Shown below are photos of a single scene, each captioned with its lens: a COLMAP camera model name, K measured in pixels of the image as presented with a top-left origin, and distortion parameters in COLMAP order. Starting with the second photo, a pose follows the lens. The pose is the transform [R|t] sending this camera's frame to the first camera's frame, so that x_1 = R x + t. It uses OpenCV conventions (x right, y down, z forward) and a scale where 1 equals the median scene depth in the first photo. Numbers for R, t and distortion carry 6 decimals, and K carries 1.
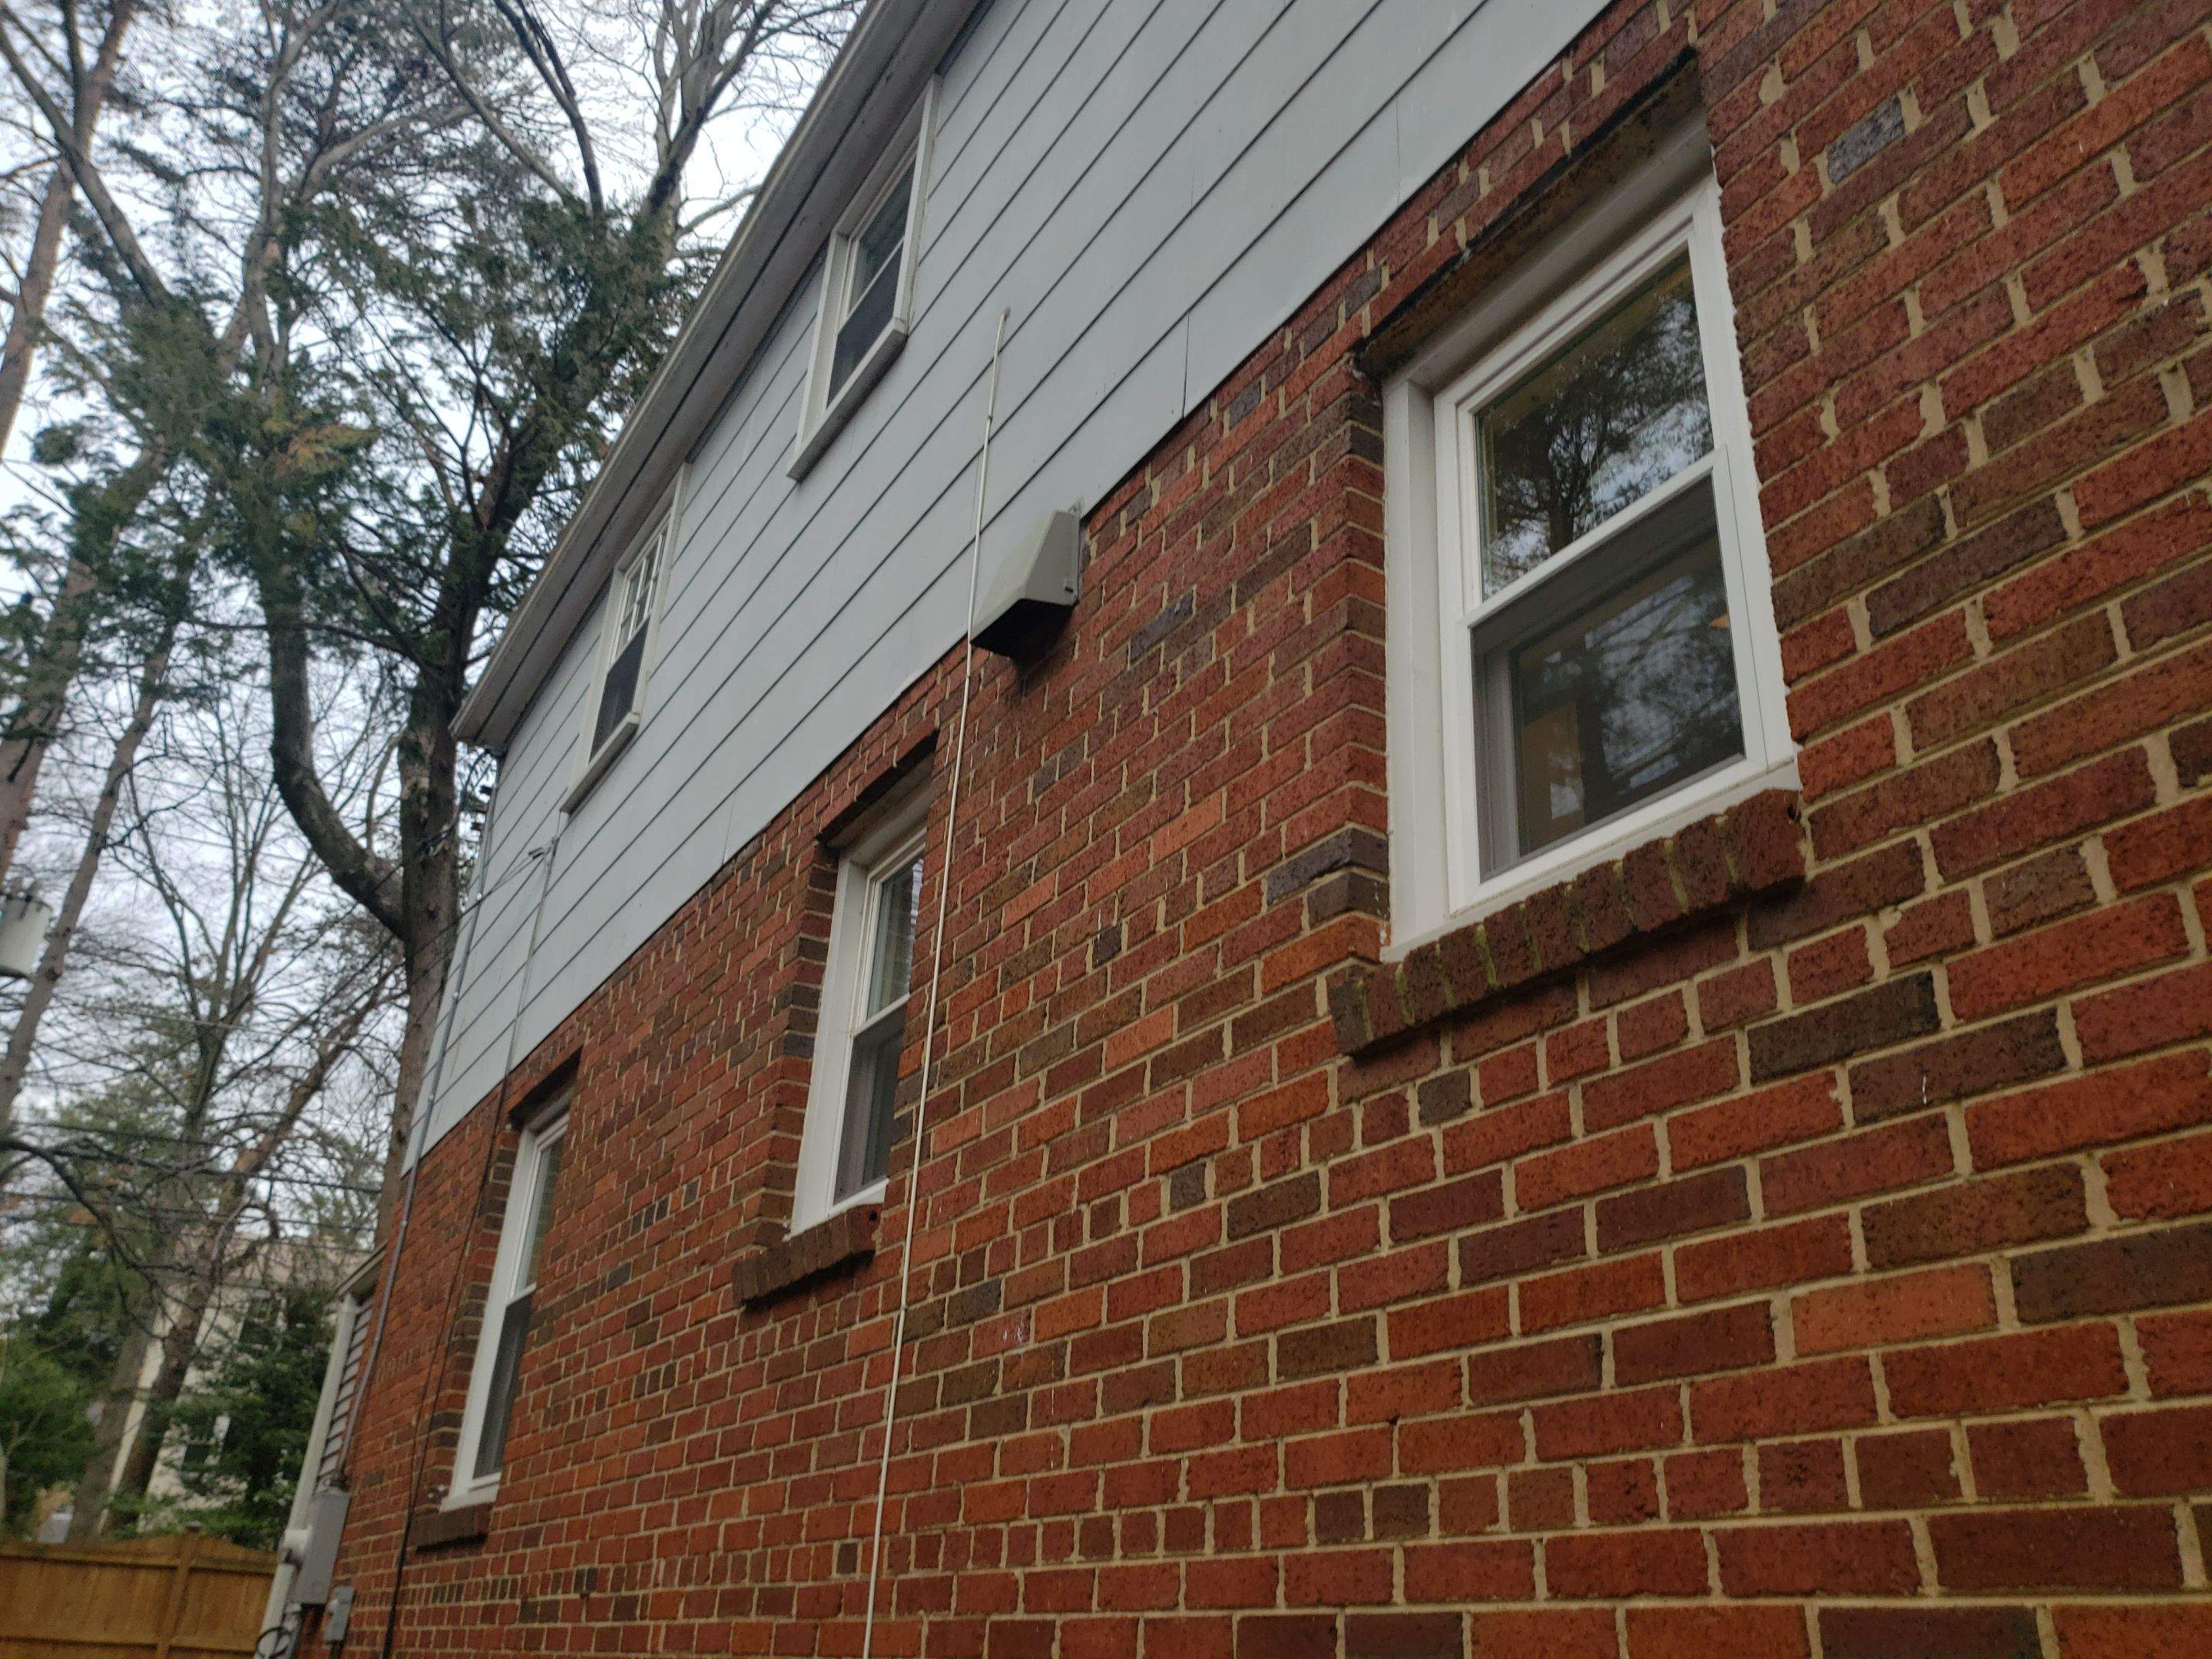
lens RADIAL K [[1765.7, 0, 1302.8], [0, 1765.7, 883.3], [0, 0, 1]] dist [-0.018939, 0.001565]
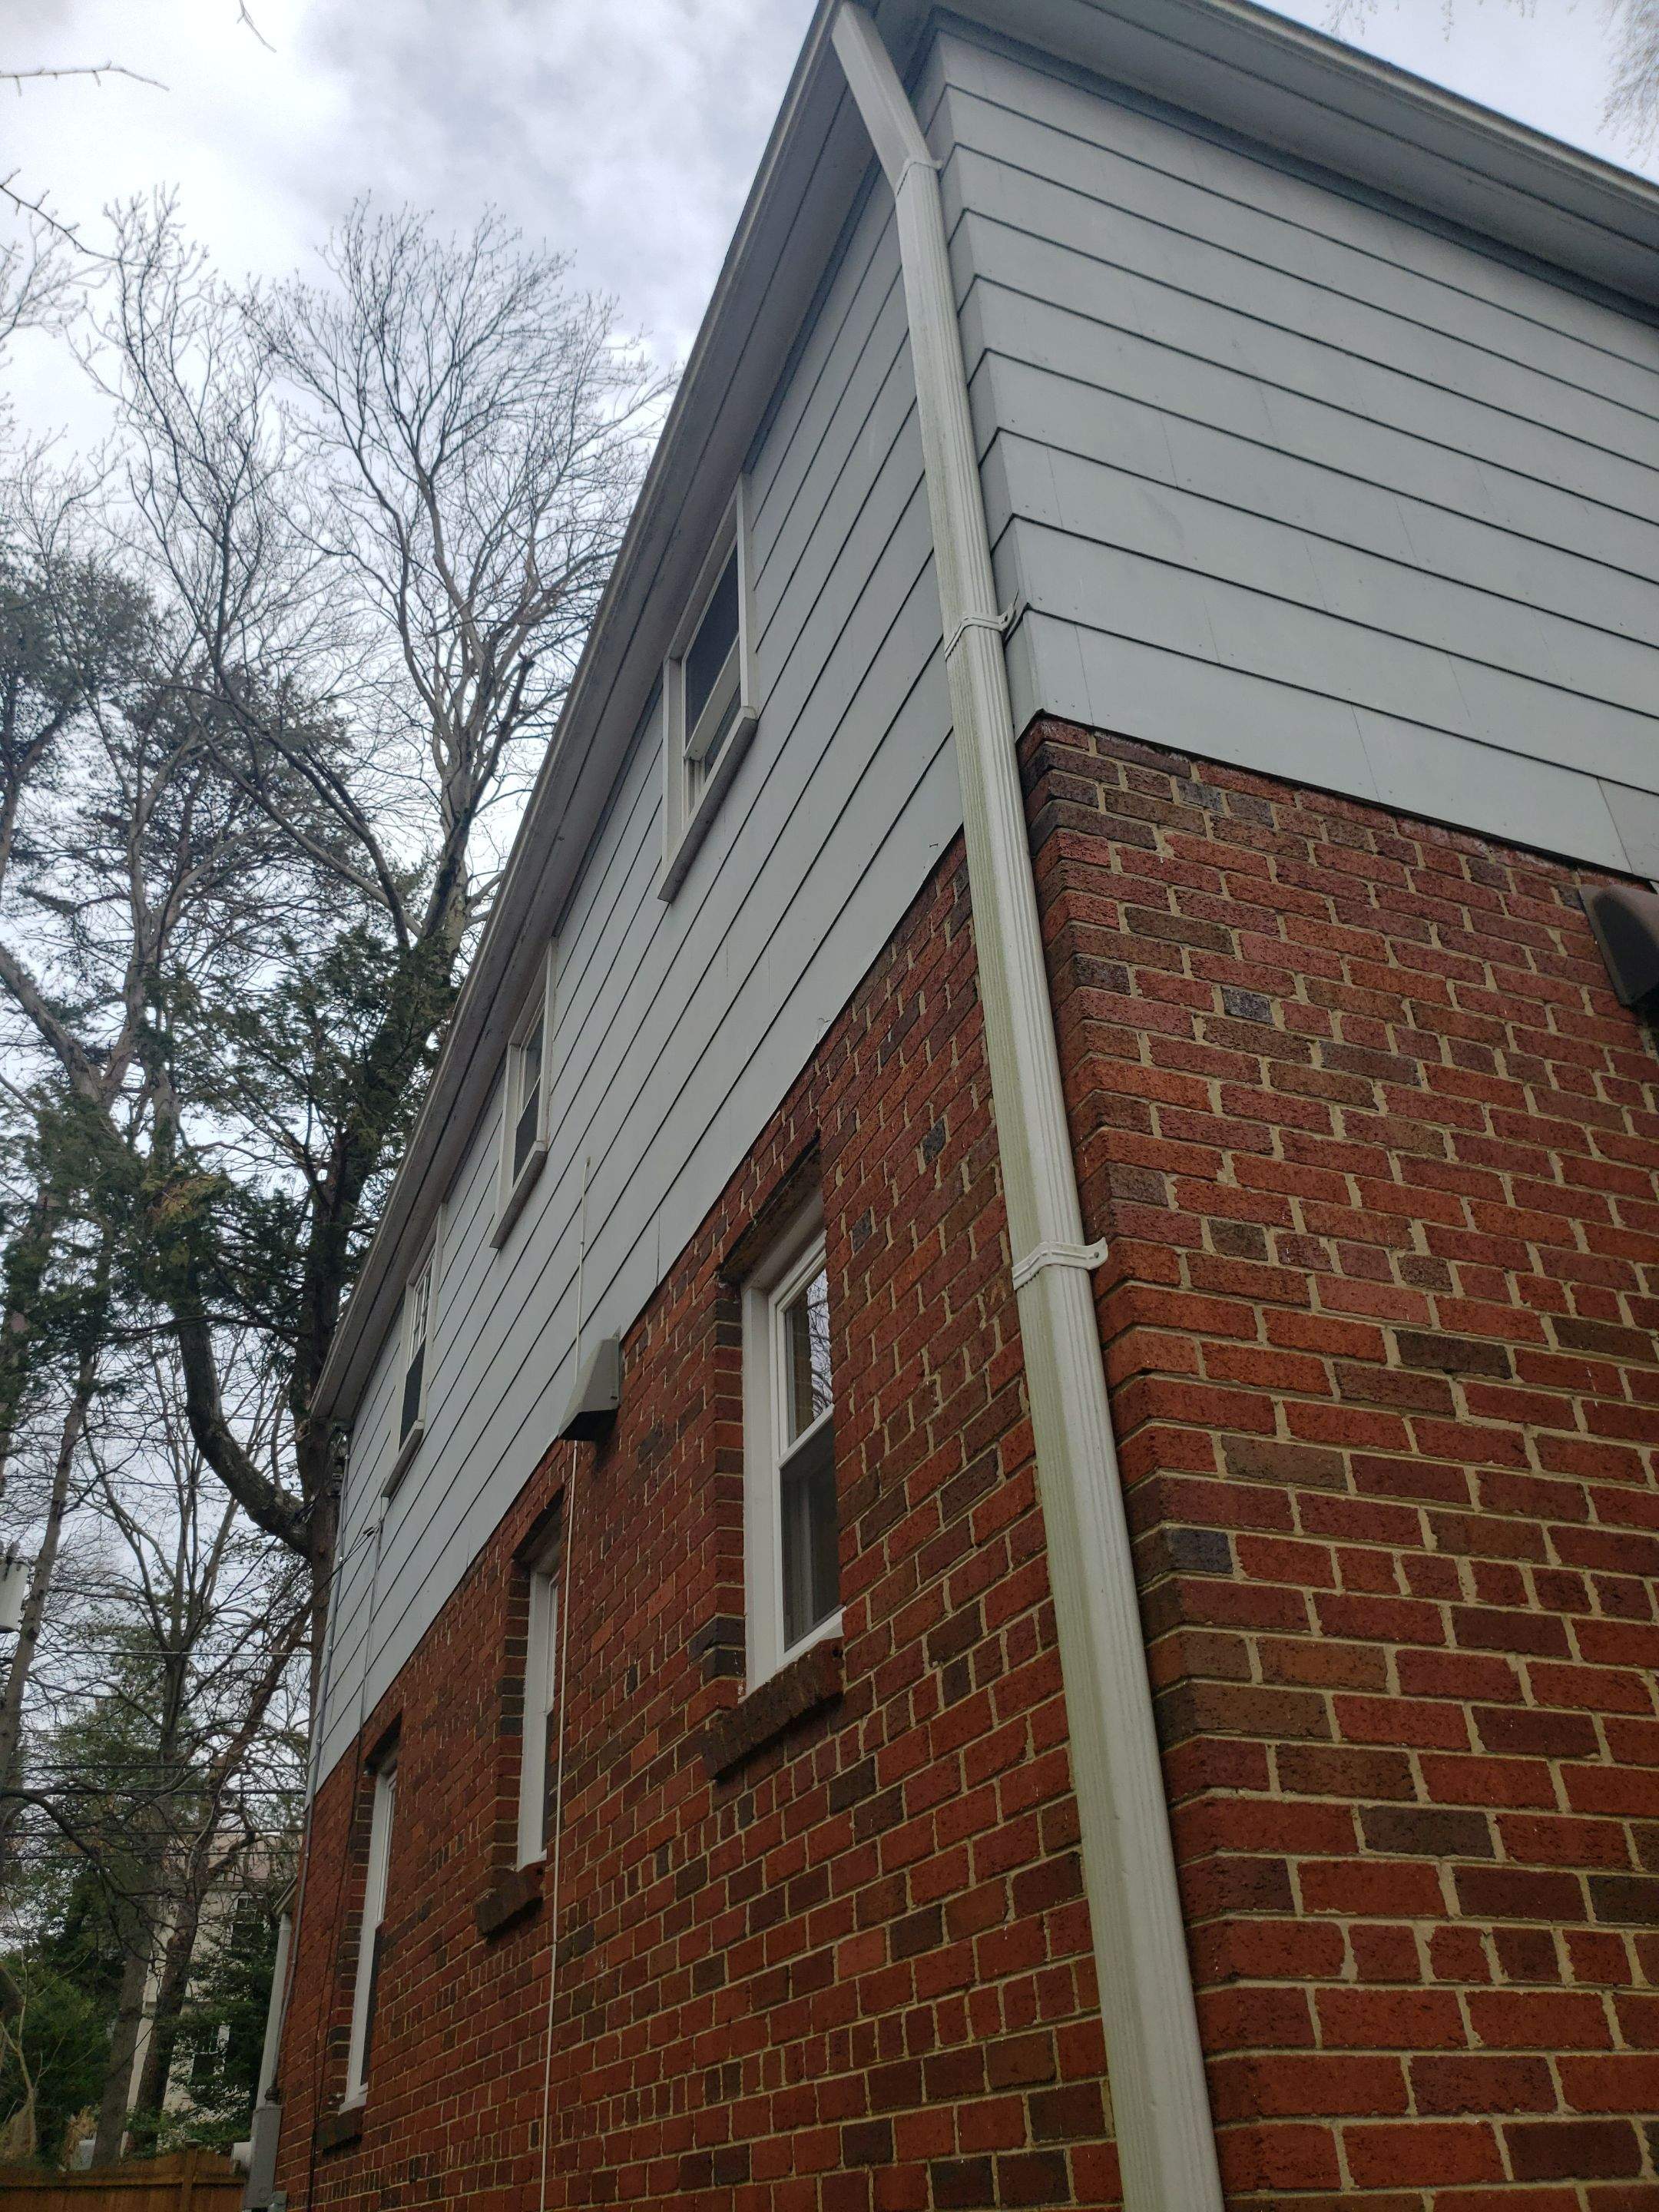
lens RADIAL K [[1784.7, 0, 829.5], [0, 1784.7, 1106.0], [0, 0, 1]] dist [0.007937, -0.002687]
pose [[0.966980, -0.181113, -0.179298, 0.035235], [0.154344, 0.976020, -0.153499, -0.015507], [0.202799, 0.120757, 0.971746, -0.041817]]
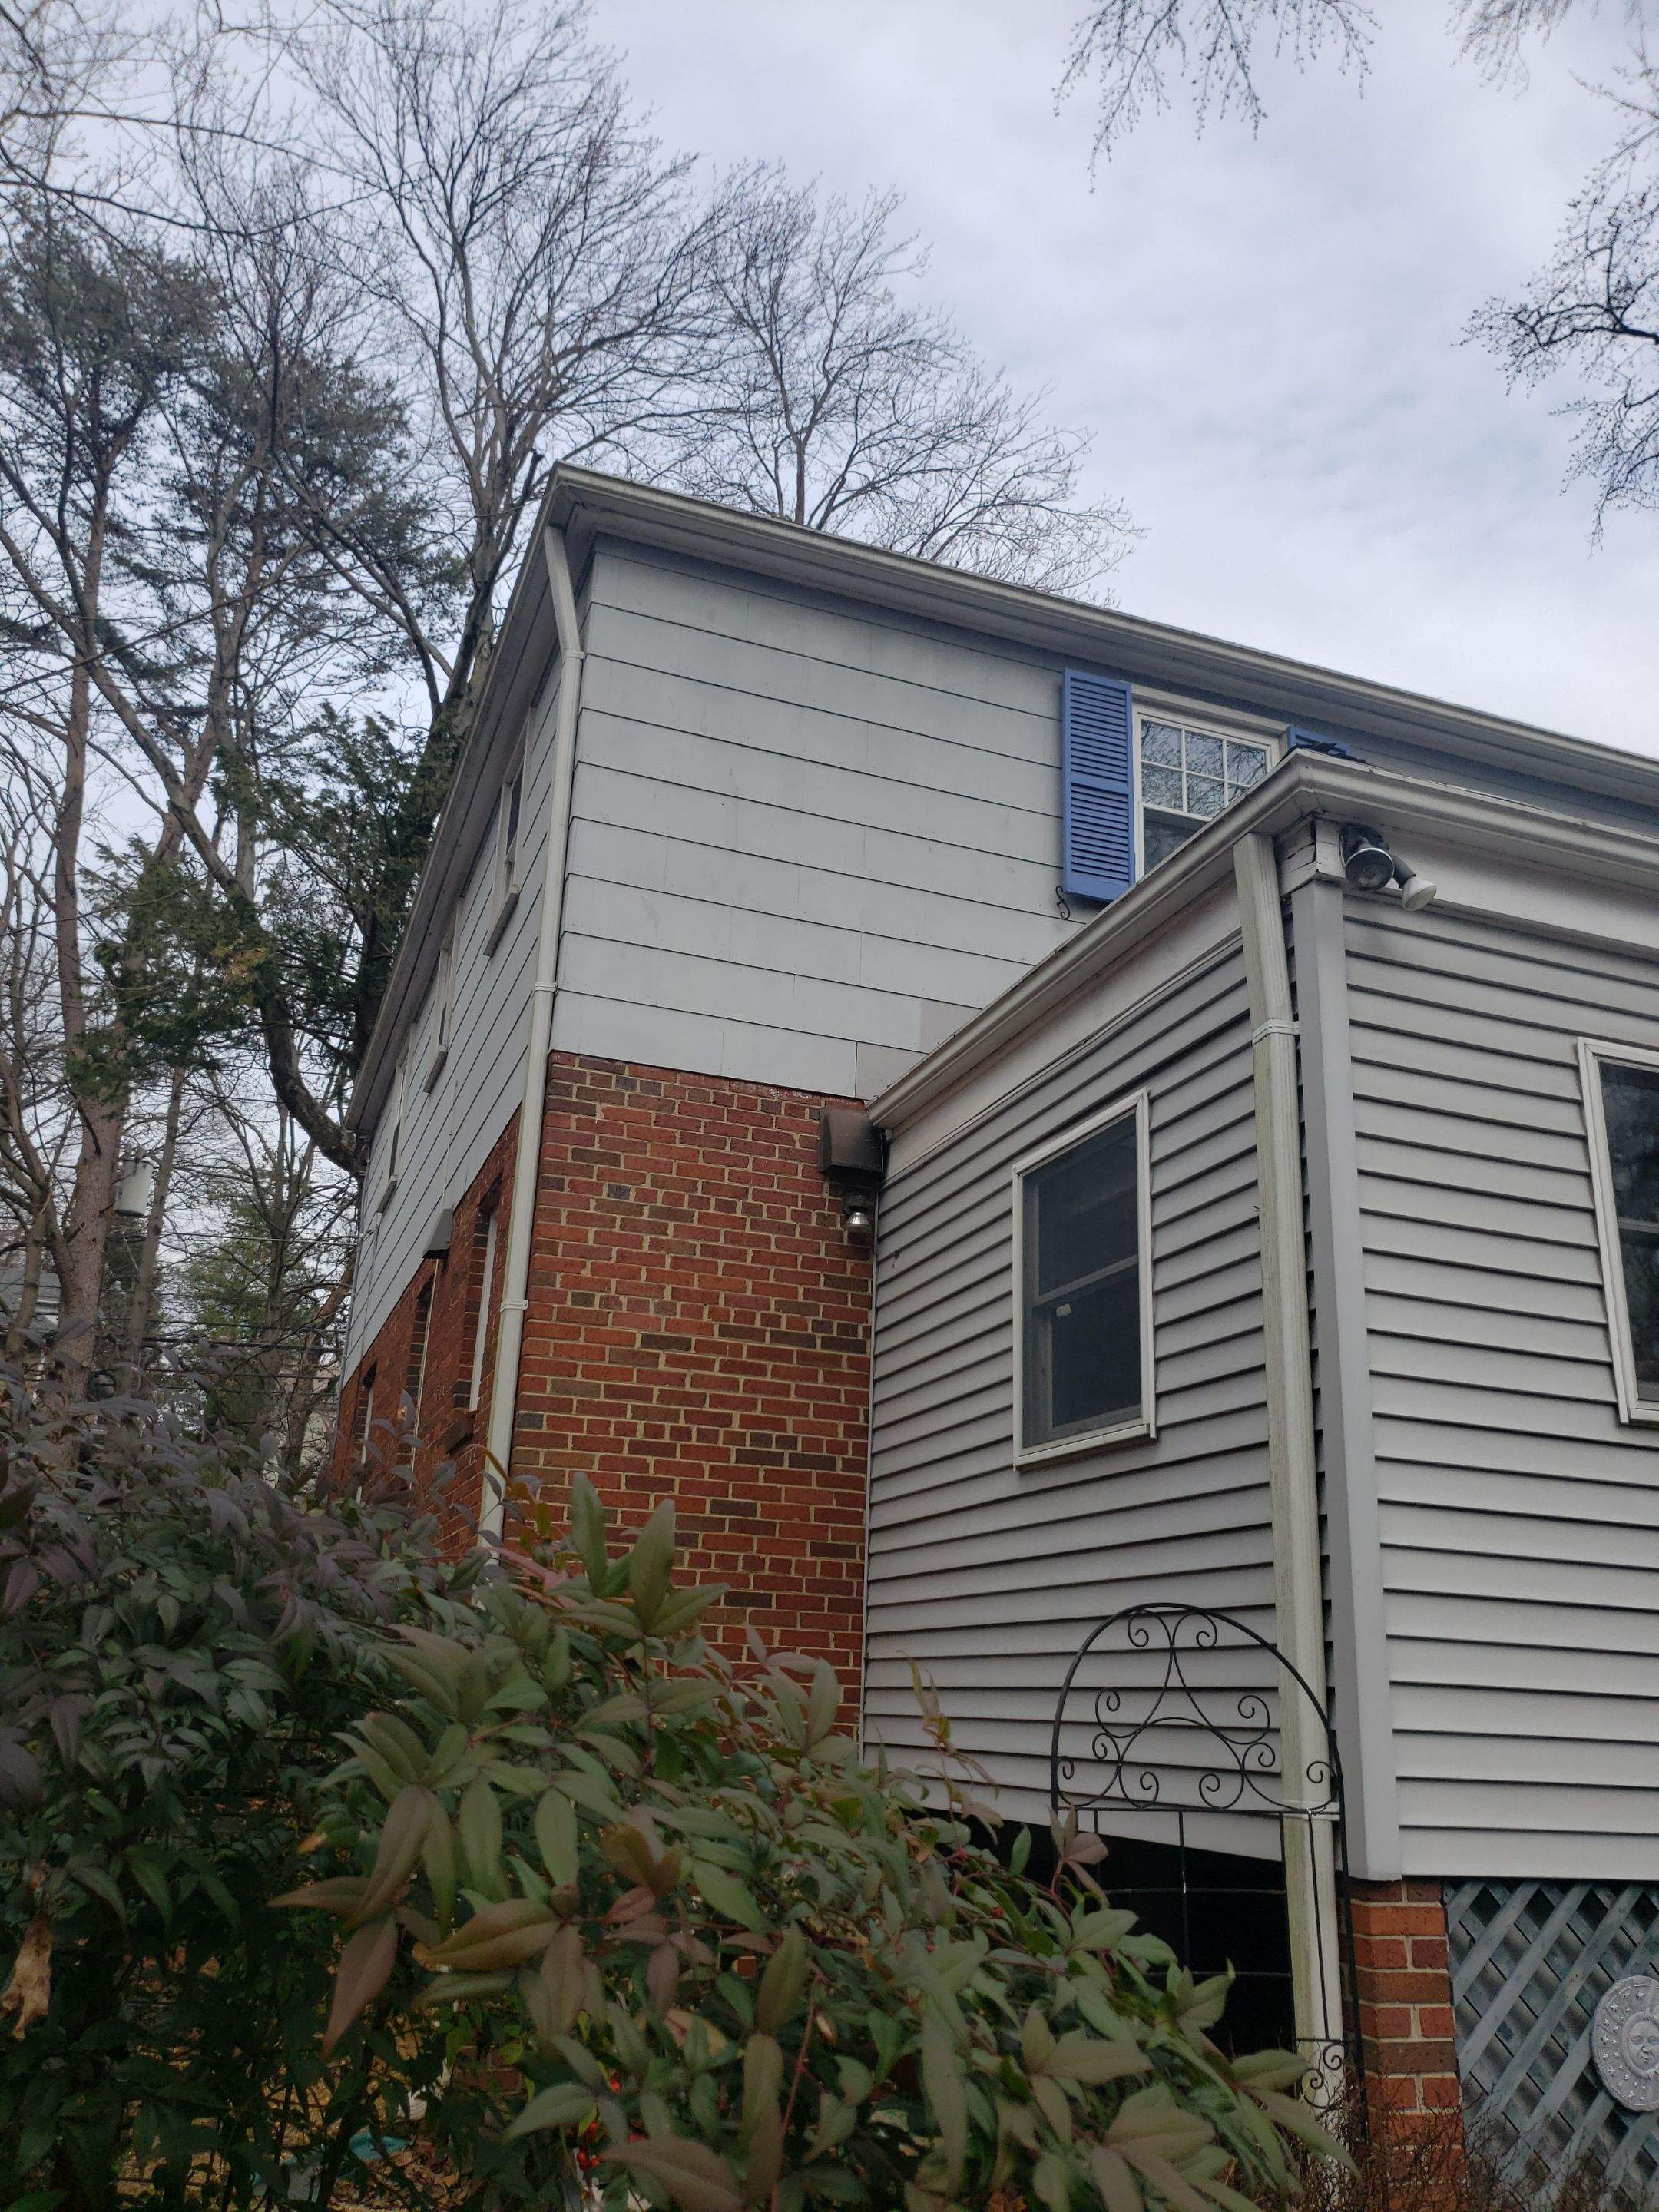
lens RADIAL K [[1700.8, 0, 829.5], [0, 1700.8, 1106.0], [0, 0, 1]] dist [0.099770, -0.083498]
pose [[0.964797, -0.082542, -0.249707, 0.121751], [0.101048, 0.992935, 0.062200, -0.052997], [0.242808, -0.085243, 0.966322, -0.151516]]
